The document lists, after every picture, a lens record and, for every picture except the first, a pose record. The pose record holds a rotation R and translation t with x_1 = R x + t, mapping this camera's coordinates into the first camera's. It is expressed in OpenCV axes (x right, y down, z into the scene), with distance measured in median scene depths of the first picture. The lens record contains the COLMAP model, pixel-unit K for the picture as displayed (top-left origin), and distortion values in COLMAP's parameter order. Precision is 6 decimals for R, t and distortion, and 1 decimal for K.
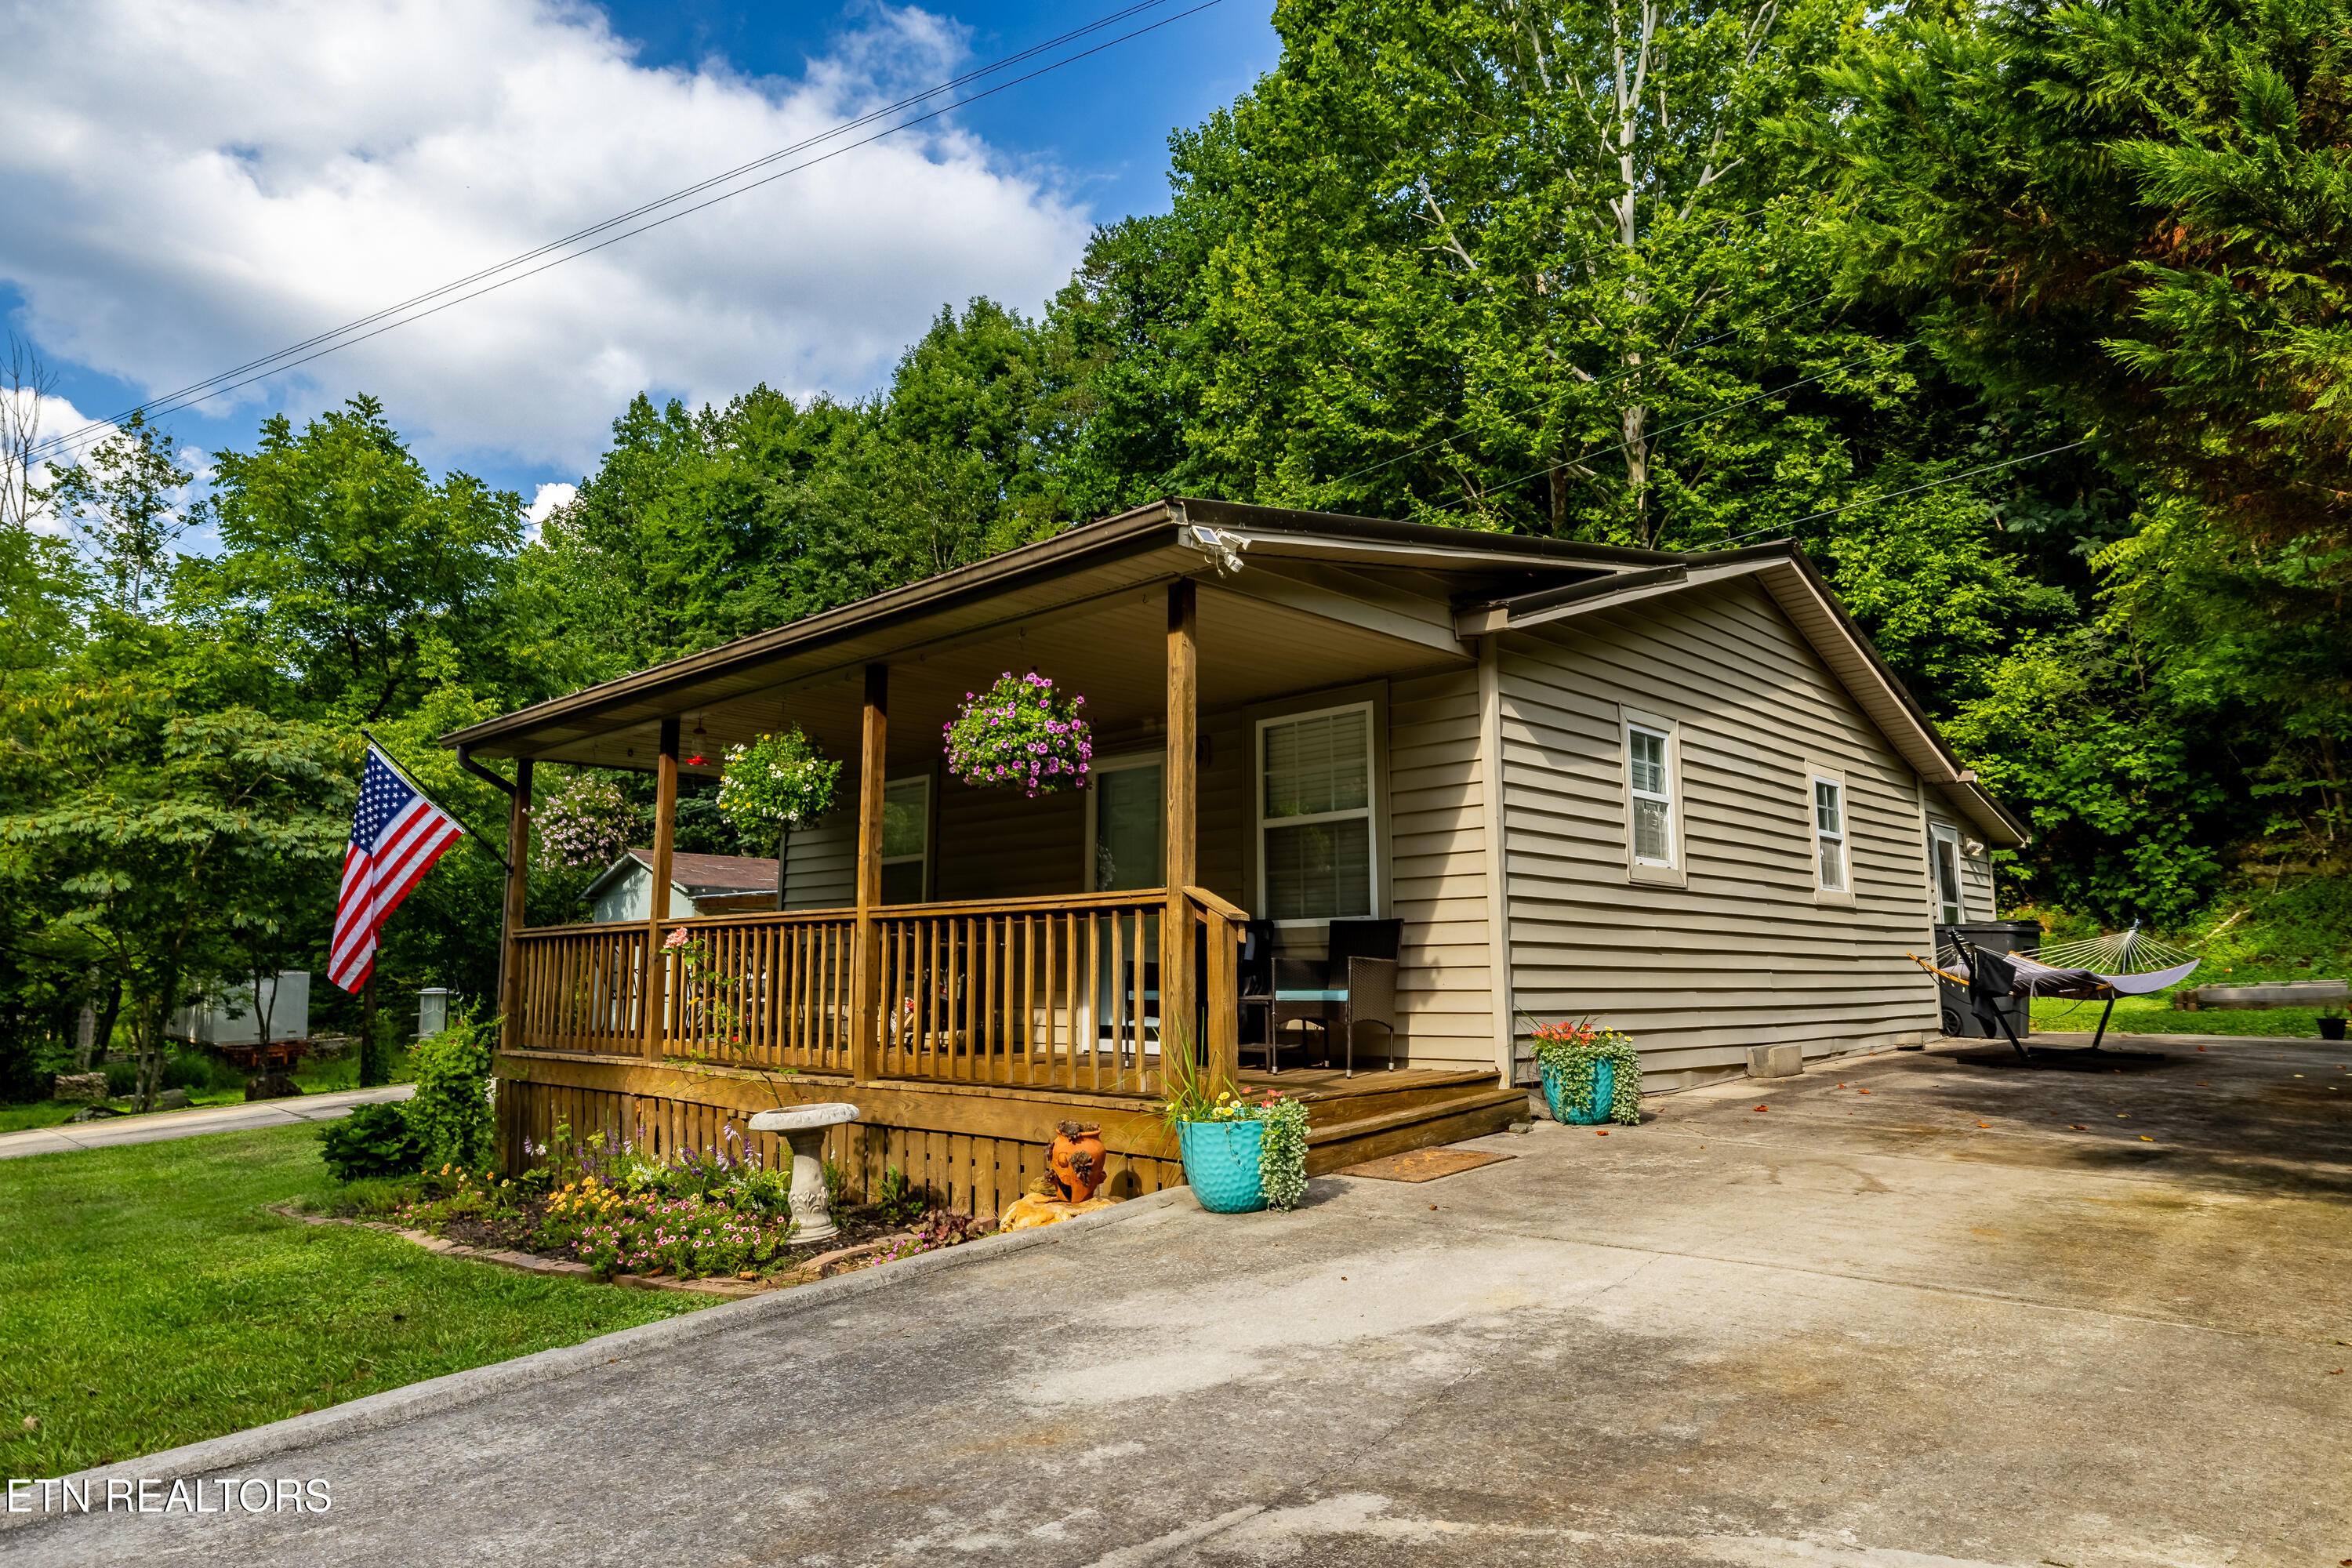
lens RADIAL K [[1416.6, 0, 1178.1], [0, 1416.6, 786.3], [0, 0, 1]] dist [-0.003167, -0.002804]
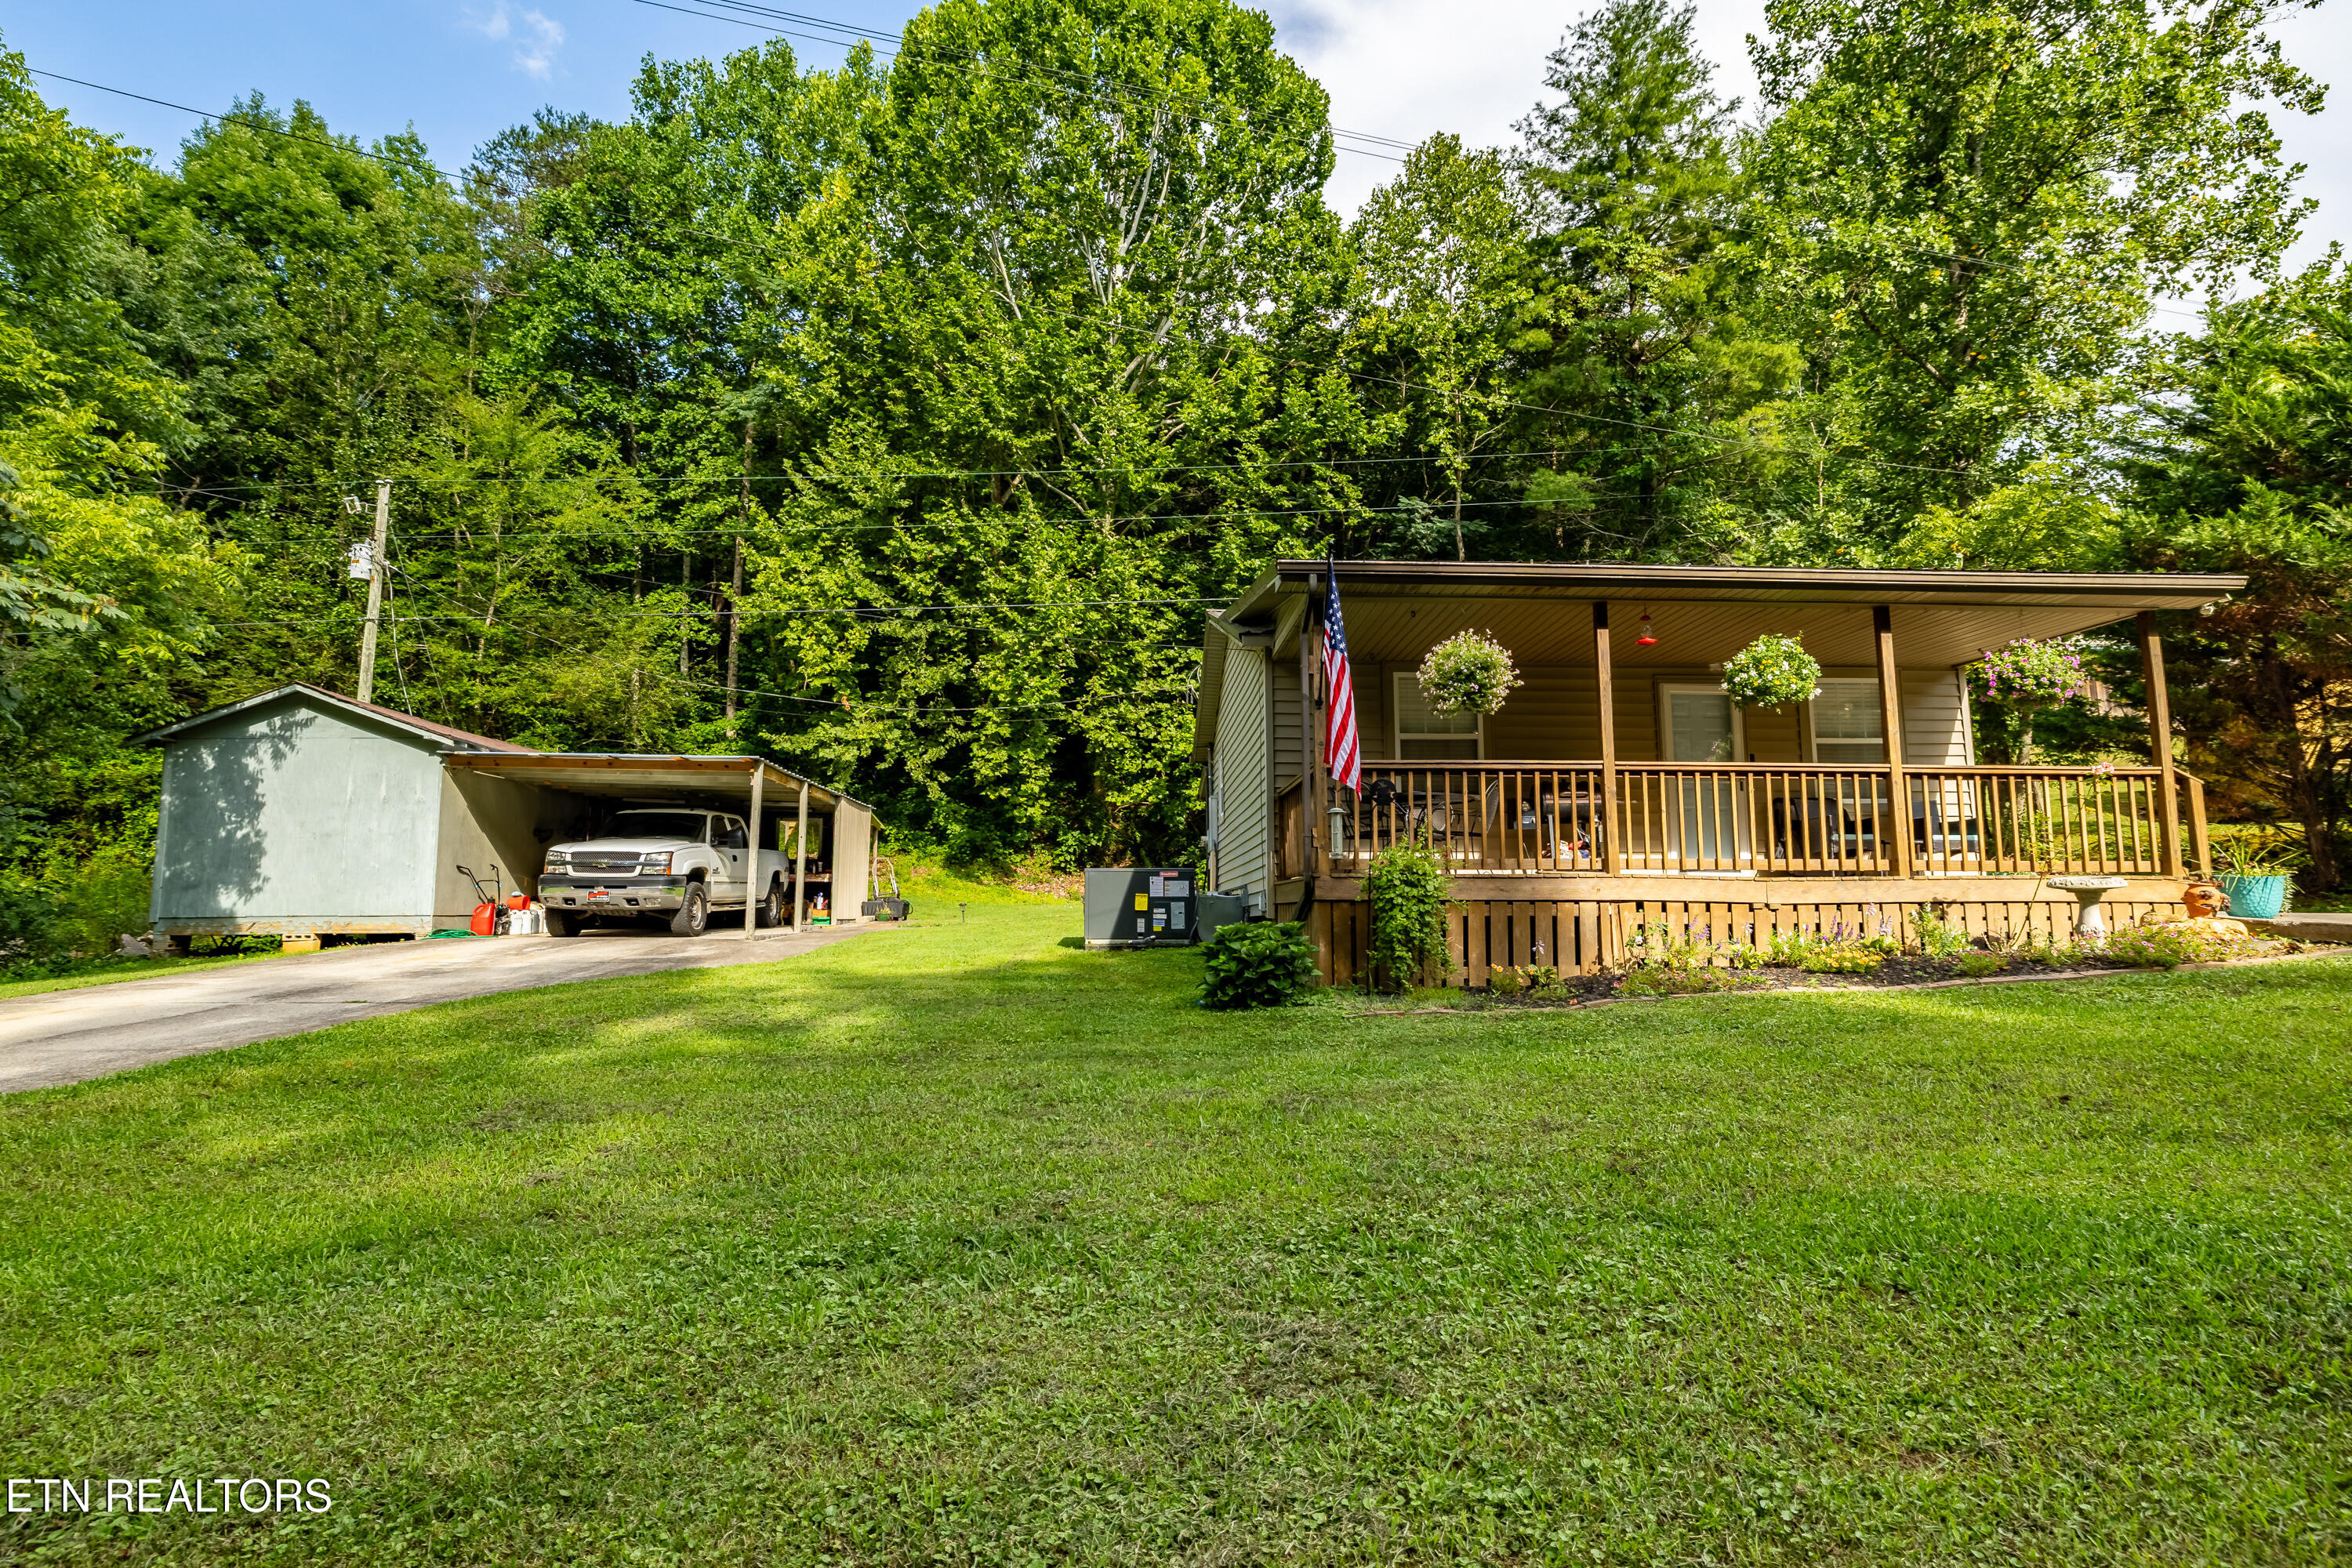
lens RADIAL K [[1172.4, 0, 1171.6], [0, 1172.4, 776.2], [0, 0, 1]] dist [-0.009262, 0.004145]
pose [[0.687756, 0.093234, 0.719930, -0.575406], [-0.101568, 0.994322, -0.031740, 0.075117], [-0.718802, -0.051293, 0.693320, 0.237932]]
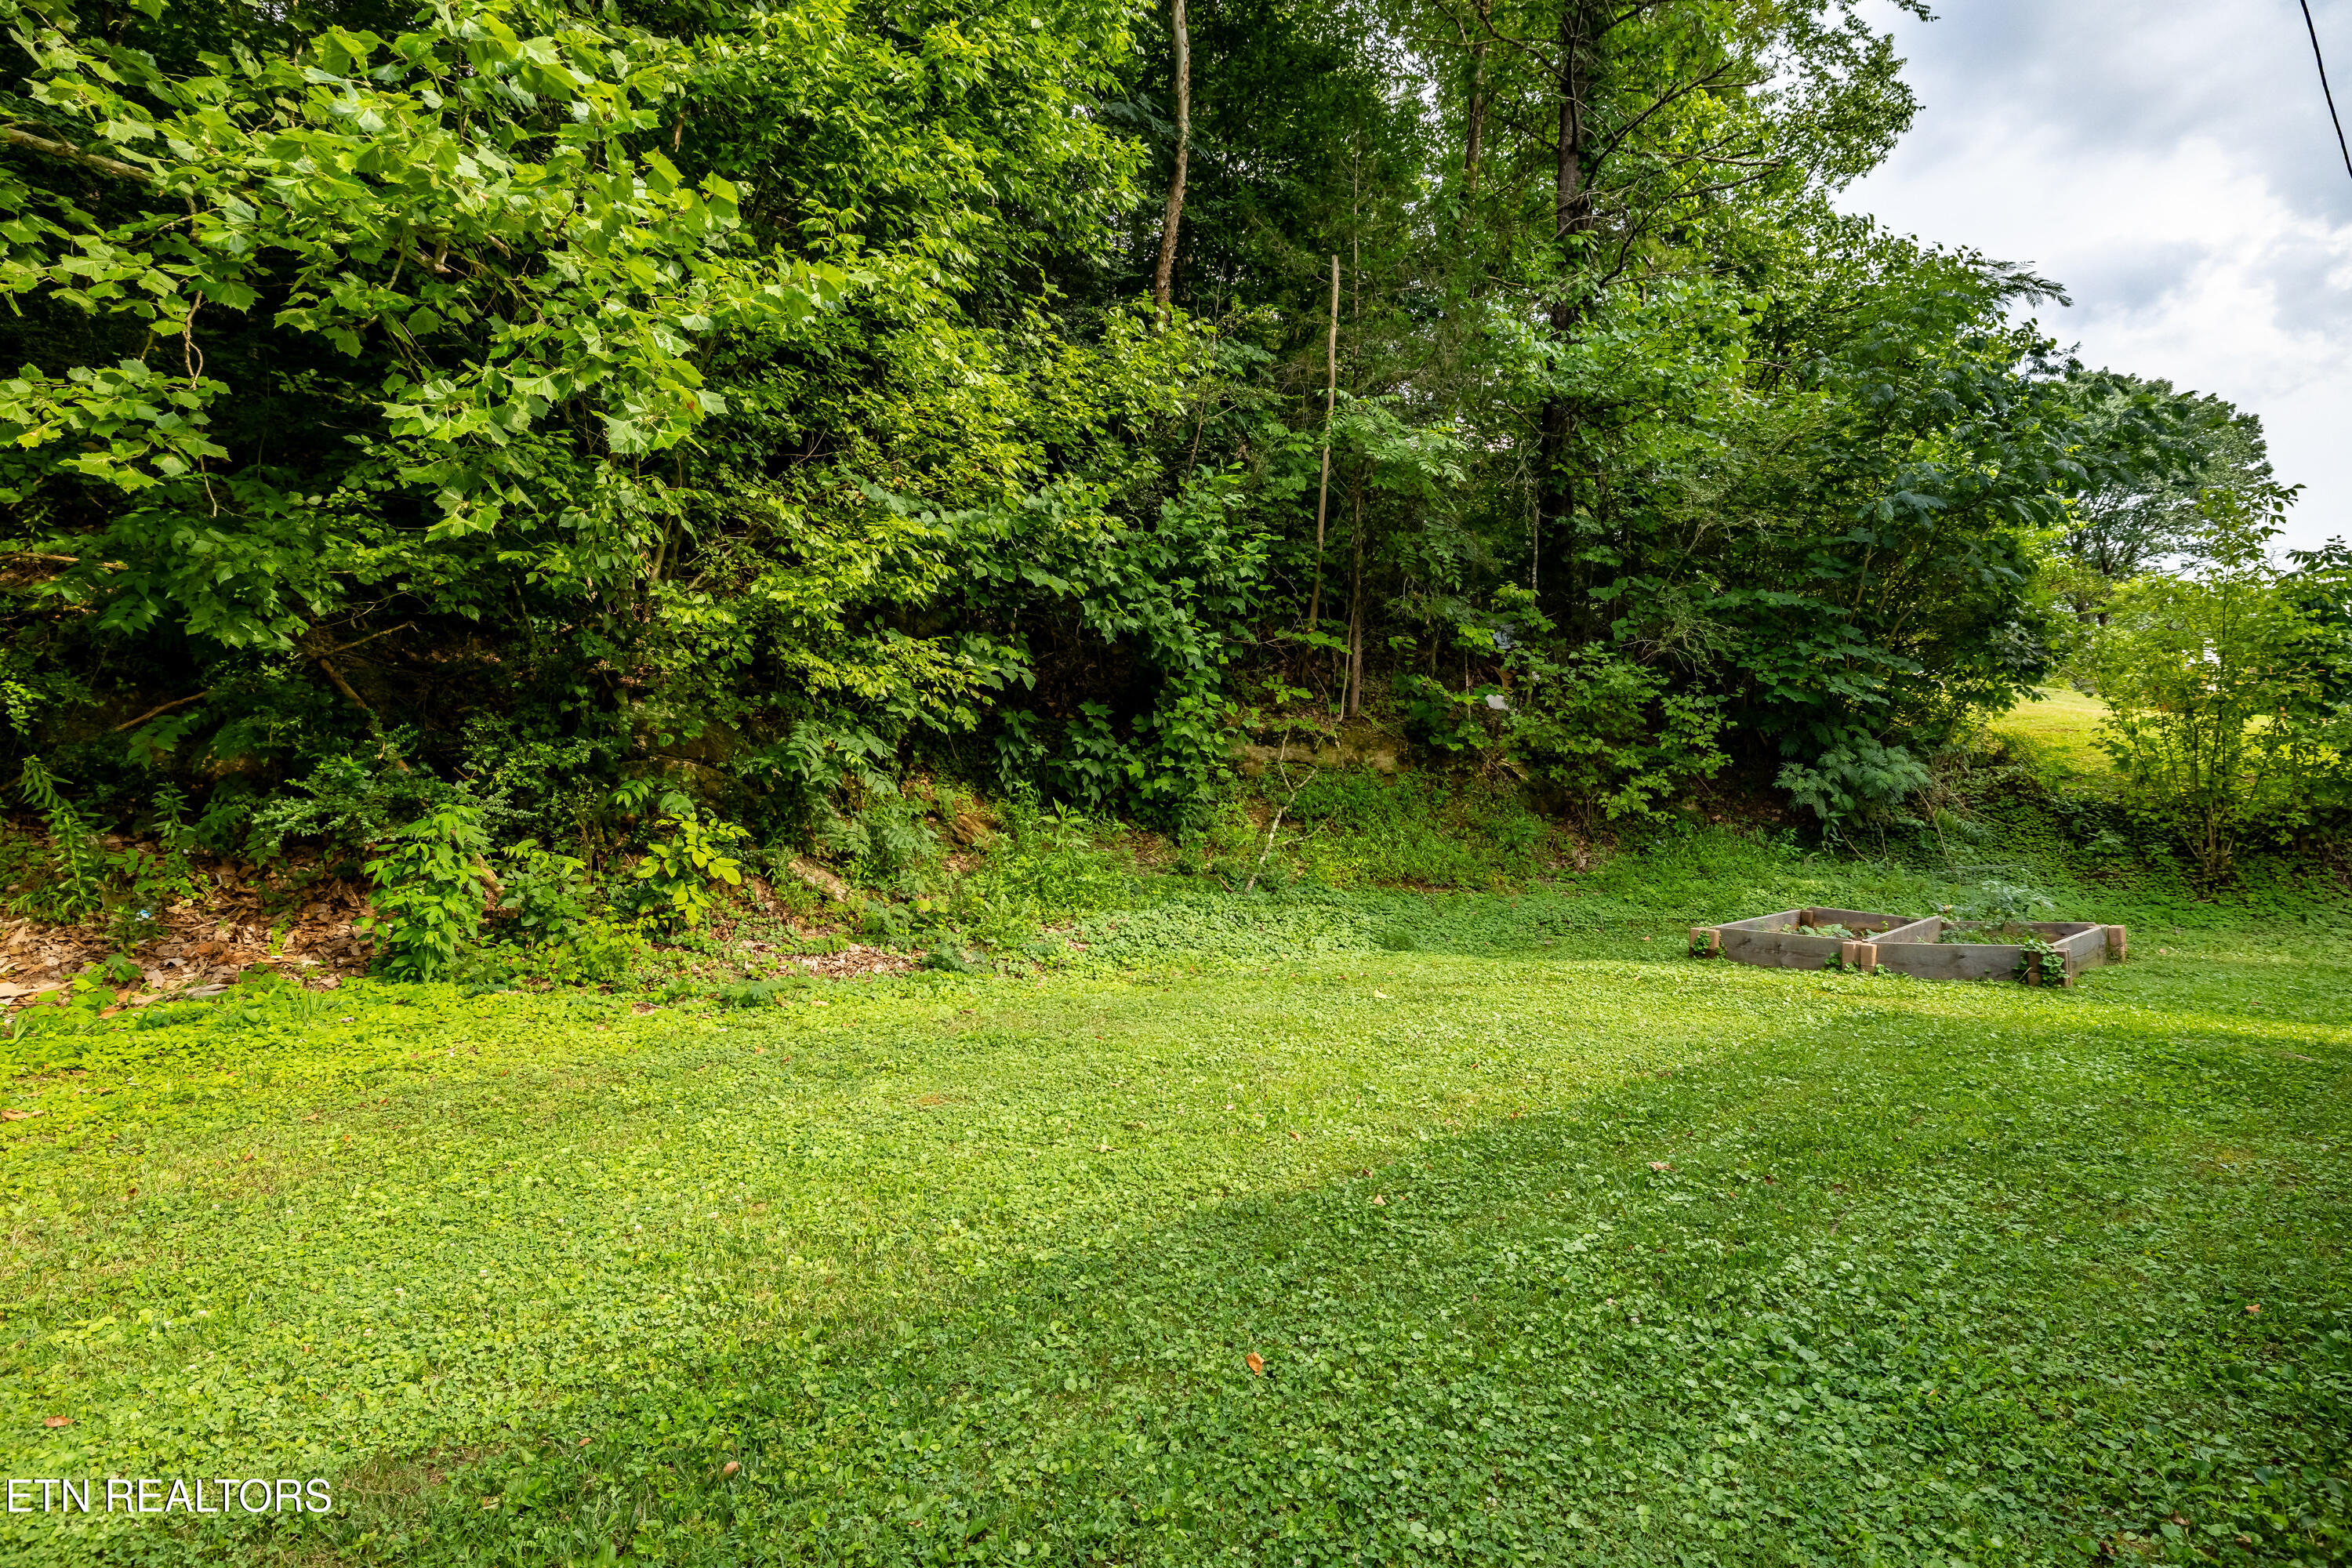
lens RADIAL K [[1233.6, 0, 1162.7], [0, 1233.6, 792.1], [0, 0, 1]] dist [-0.003844, 0.000642]
pose [[0.081007, 0.065088, 0.994586, 0.164590], [-0.125485, 0.990592, -0.054606, 0.111904], [-0.988783, -0.120382, 0.088413, 0.955340]]
